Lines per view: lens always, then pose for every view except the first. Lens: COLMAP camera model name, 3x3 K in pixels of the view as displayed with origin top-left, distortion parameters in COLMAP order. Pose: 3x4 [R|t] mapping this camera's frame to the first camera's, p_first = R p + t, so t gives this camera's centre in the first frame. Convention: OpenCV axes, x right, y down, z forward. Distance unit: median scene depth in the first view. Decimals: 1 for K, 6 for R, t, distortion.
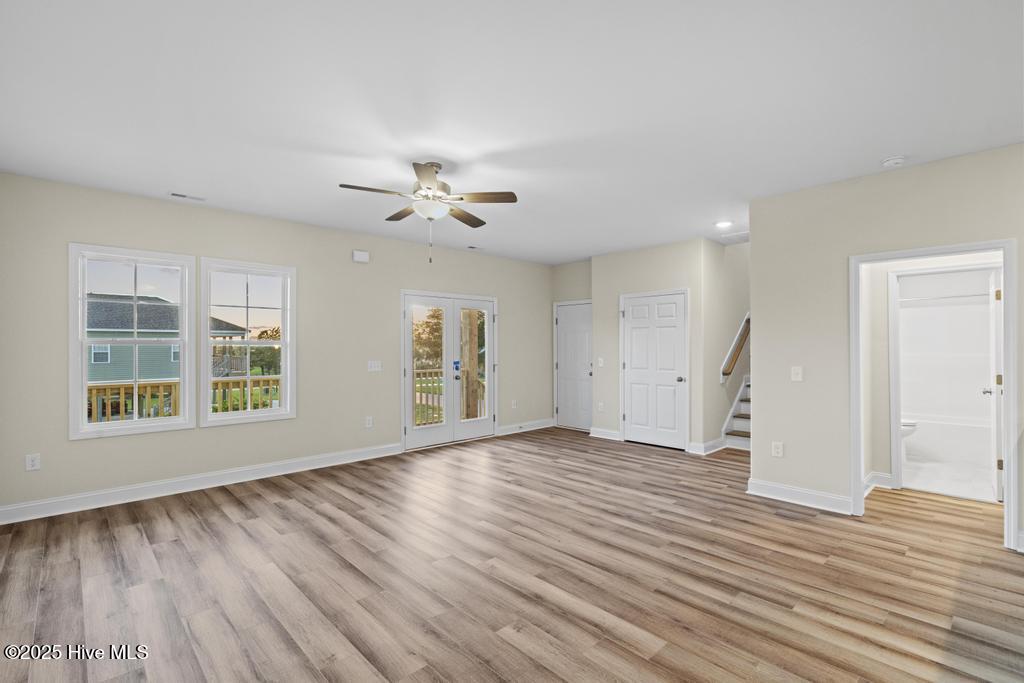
lens RADIAL K [[473.2, 0, 512.0], [0, 473.2, 341.5], [0, 0, 1]] dist [-0.001576, -0.000097]
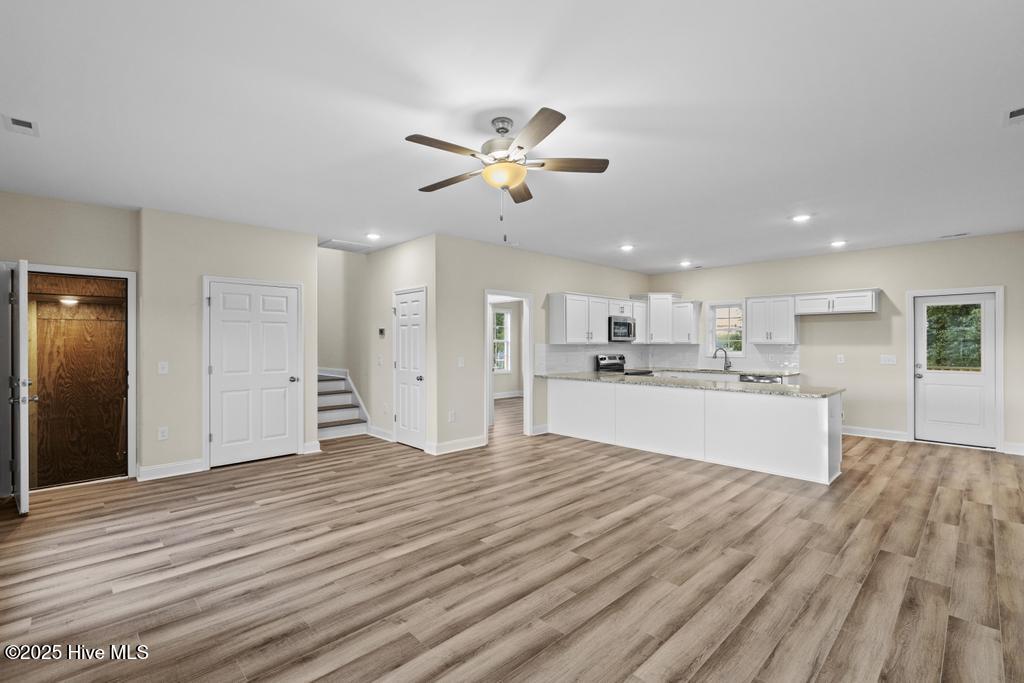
lens RADIAL K [[458.3, 0, 512.0], [0, 458.3, 341.5], [0, 0, 1]] dist [-0.000729, 0.000577]
pose [[-0.016429, 0.005013, 0.999852, -0.880137], [-0.007737, 0.999957, -0.005141, 0.009751], [-0.999835, -0.007820, -0.016389, 0.913662]]
